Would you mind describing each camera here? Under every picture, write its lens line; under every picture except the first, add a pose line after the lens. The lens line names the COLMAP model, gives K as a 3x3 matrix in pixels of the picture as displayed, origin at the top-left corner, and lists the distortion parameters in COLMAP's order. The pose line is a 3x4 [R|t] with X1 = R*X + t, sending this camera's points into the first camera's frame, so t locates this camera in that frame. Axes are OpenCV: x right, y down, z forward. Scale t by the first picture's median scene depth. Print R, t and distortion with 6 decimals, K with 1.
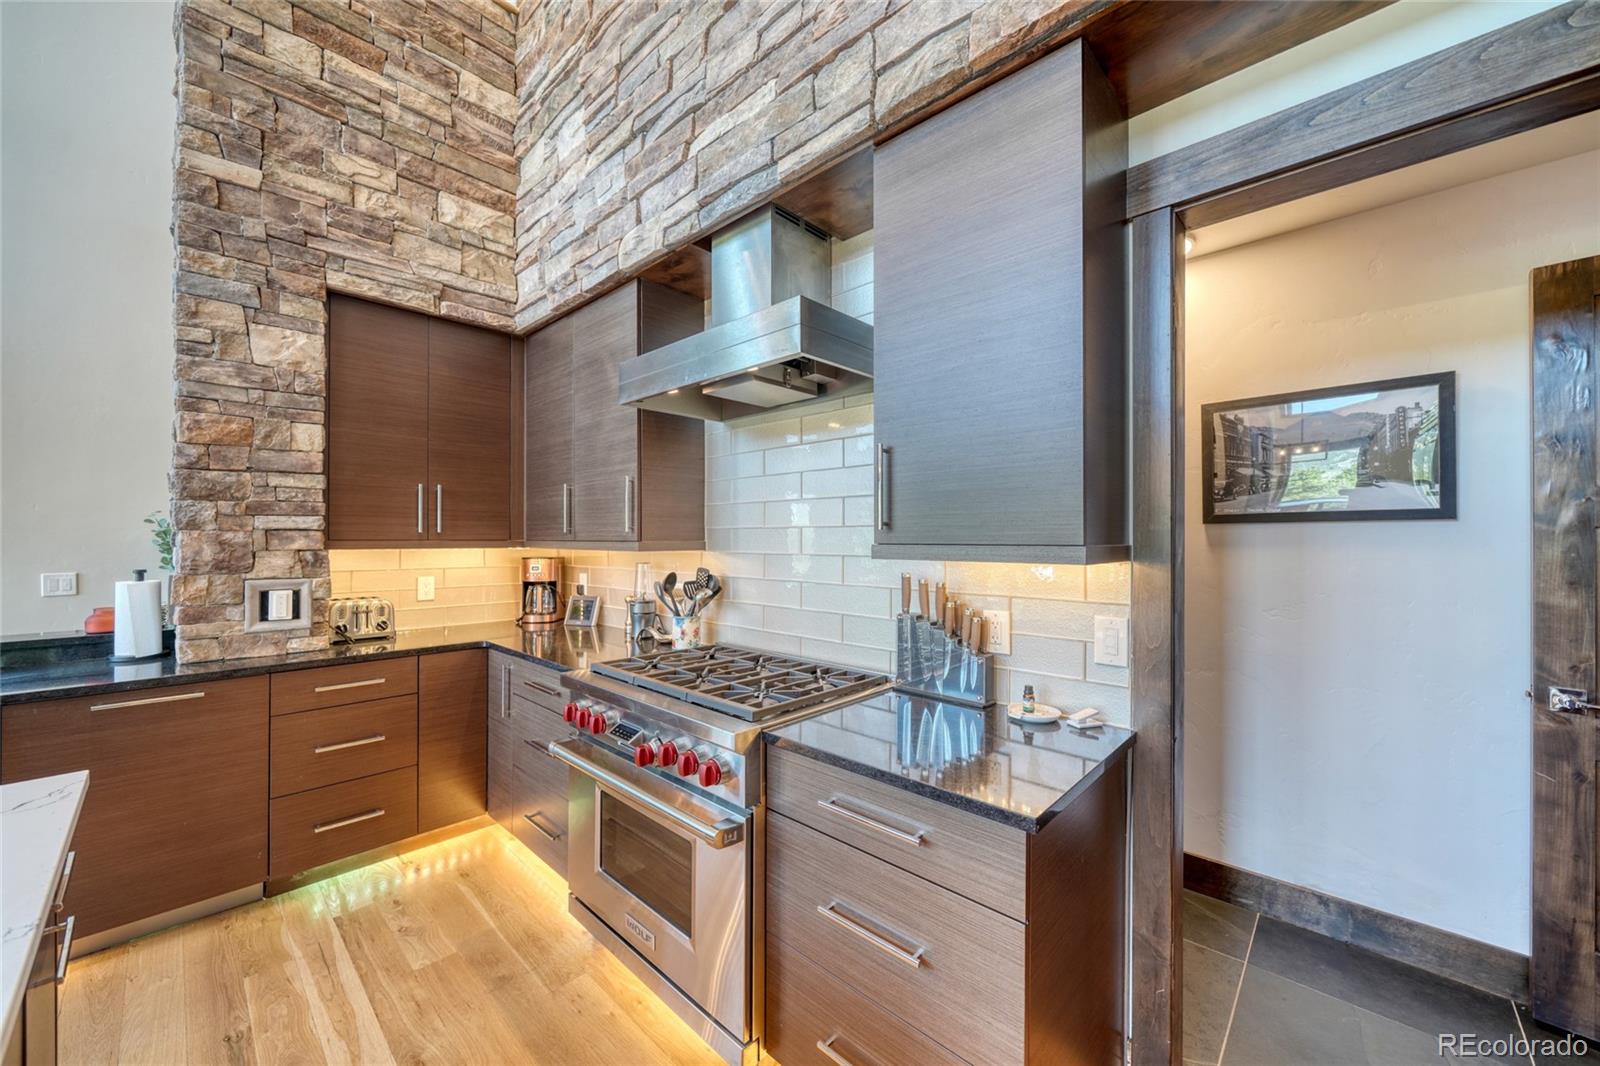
lens RADIAL K [[621.0, 0, 821.4], [0, 621.0, 538.1], [0, 0, 1]] dist [-0.002764, -0.000185]
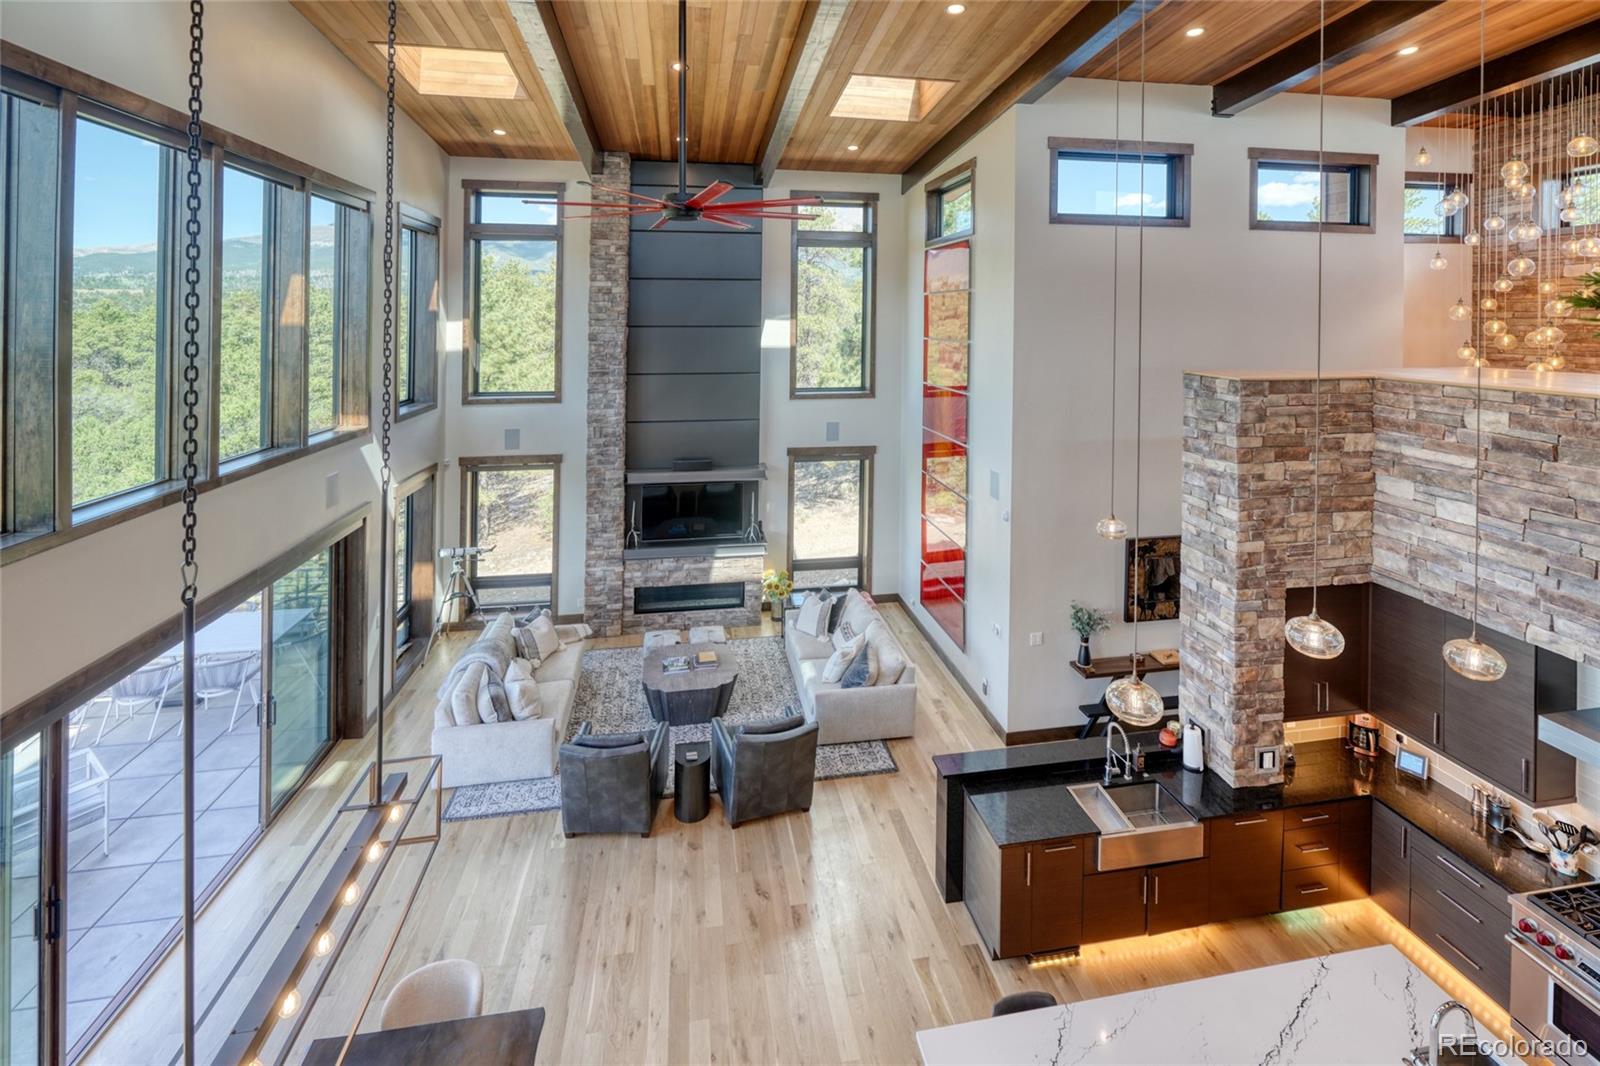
lens RADIAL K [[677.9, 0, 807.0], [0, 677.9, 347.0], [0, 0, 1]] dist [0.003169, 0.000046]
pose [[0.792844, 0.009684, -0.609347, -0.736370], [0.006206, 0.999694, 0.023962, -1.241016], [0.609392, -0.022779, 0.792541, -1.526249]]
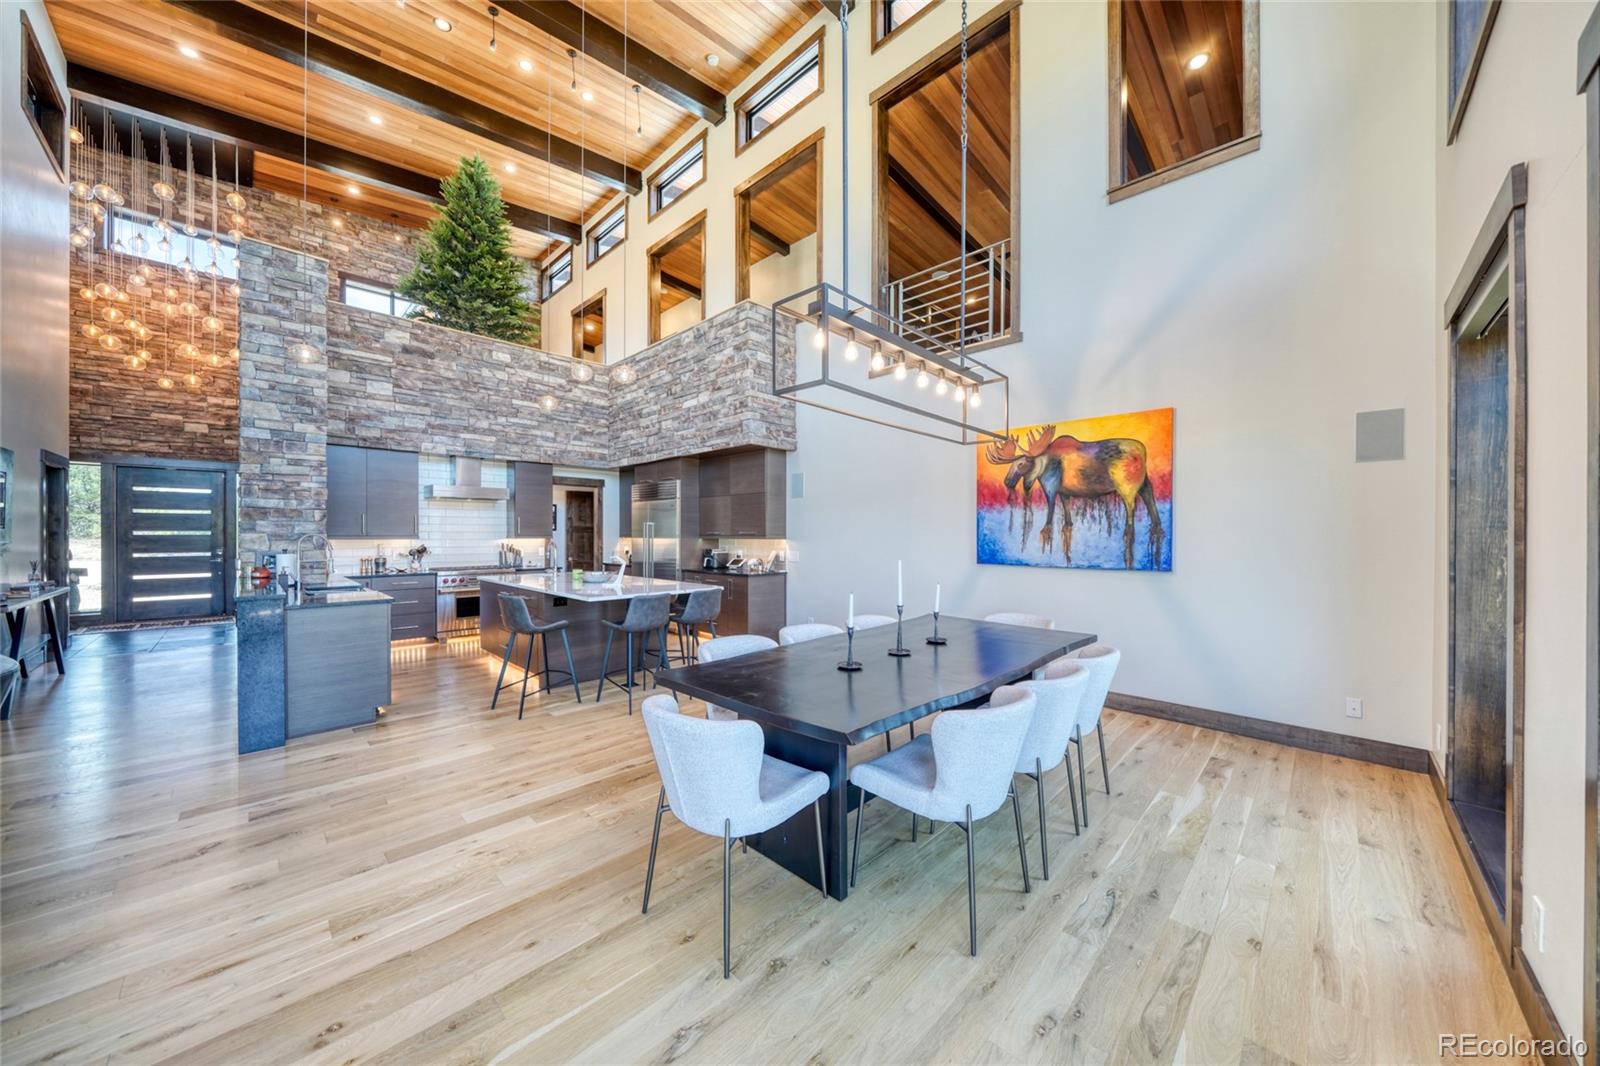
lens RADIAL K [[557.8, 0, 797.7], [0, 557.8, 539.4], [0, 0, 1]] dist [-0.007589, 0.000501]
pose [[0.019022, -0.012507, 0.999741, -3.118120], [-0.002478, 0.999918, 0.012556, -0.021387], [-0.999816, -0.002717, 0.018990, -0.985765]]
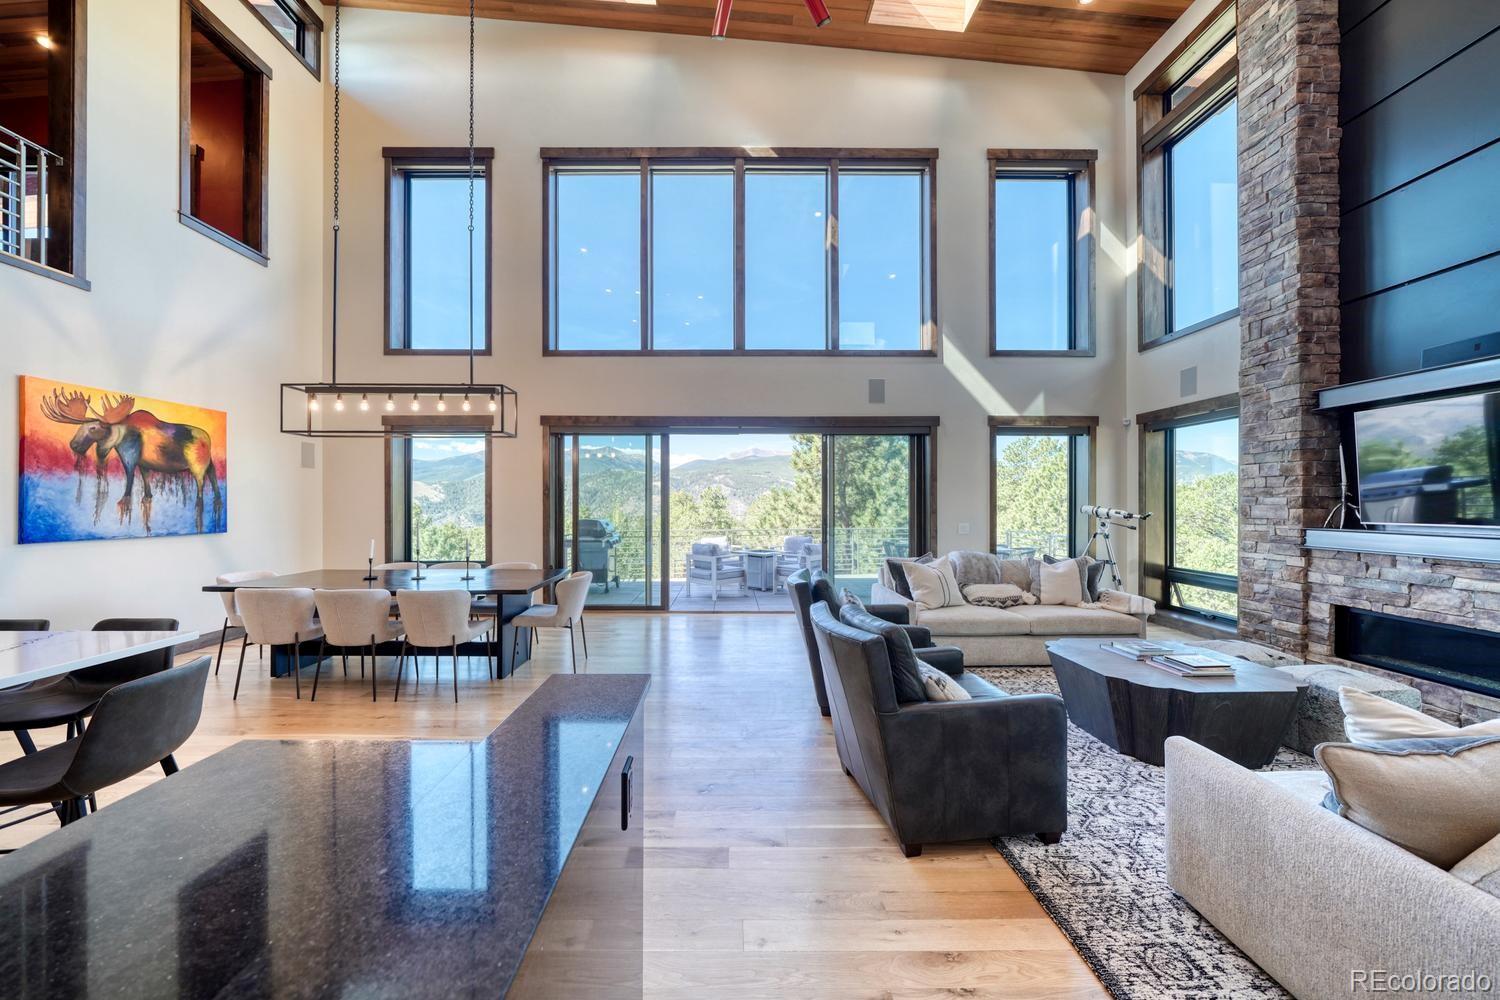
lens RADIAL K [[523.0, 0, 724.5], [0, 523.0, 506.1], [0, 0, 1]] dist [-0.007589, 0.000501]
pose [[-0.730893, -0.003297, -0.682485, -1.447354], [-0.004263, 0.999991, -0.000265, -0.022599], [0.682479, 0.002716, -0.730900, 0.900901]]
